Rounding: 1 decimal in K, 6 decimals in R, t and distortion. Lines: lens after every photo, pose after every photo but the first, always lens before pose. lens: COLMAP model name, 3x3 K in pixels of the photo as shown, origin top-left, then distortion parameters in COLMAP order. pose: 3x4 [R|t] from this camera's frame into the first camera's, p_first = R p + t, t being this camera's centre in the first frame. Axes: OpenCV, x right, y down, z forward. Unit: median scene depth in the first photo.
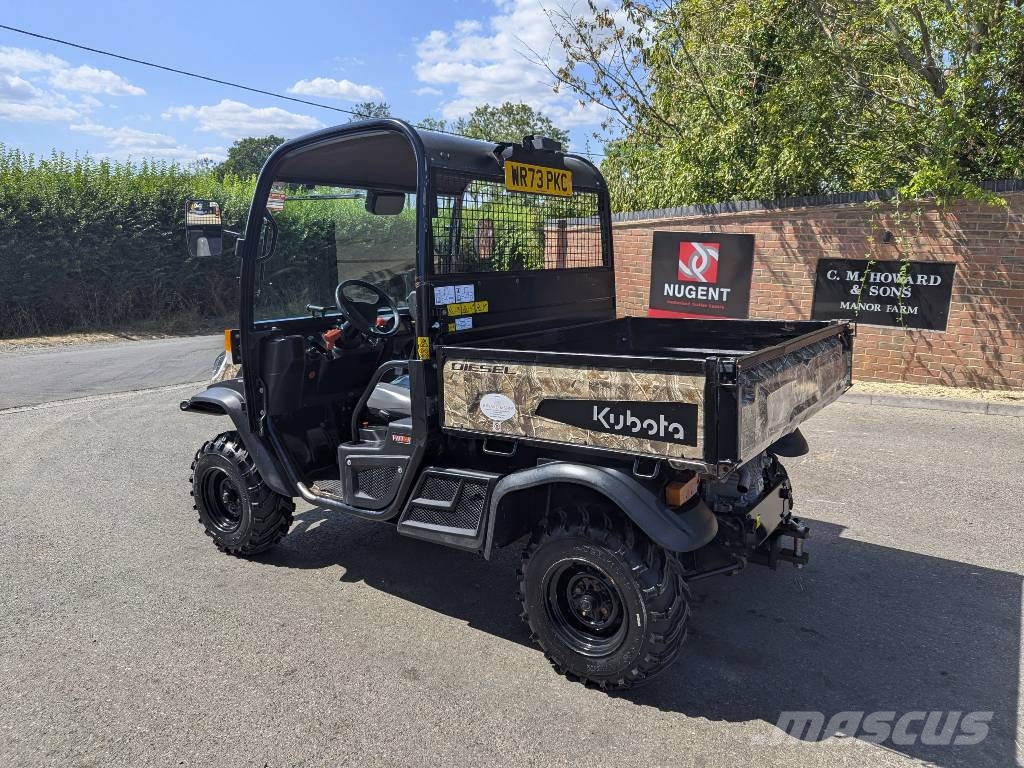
lens RADIAL K [[724.4, 0, 518.0], [0, 724.4, 370.6], [0, 0, 1]] dist [0.067452, -0.056983]
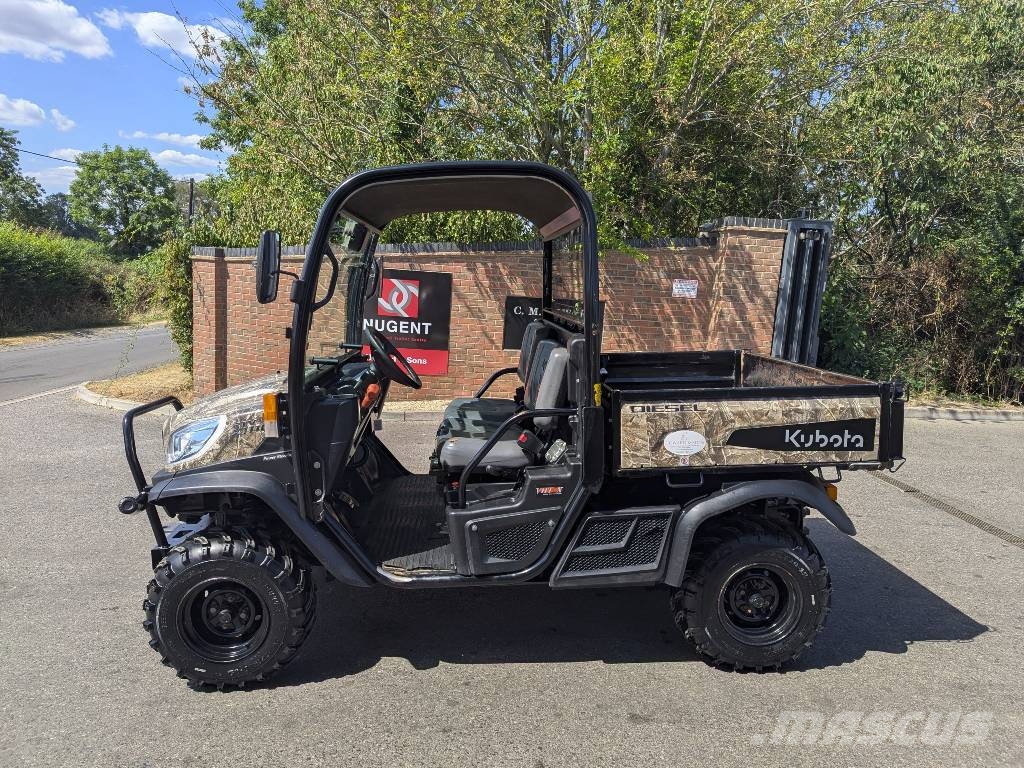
lens RADIAL K [[724.4, 0, 514.1], [0, 724.4, 375.7], [0, 0, 1]] dist [0.067452, -0.056983]
pose [[0.780401, -0.064169, 0.621977, -0.320865], [0.084739, 0.996397, -0.003526, -0.024050], [-0.619510, 0.055457, 0.783027, 0.106763]]
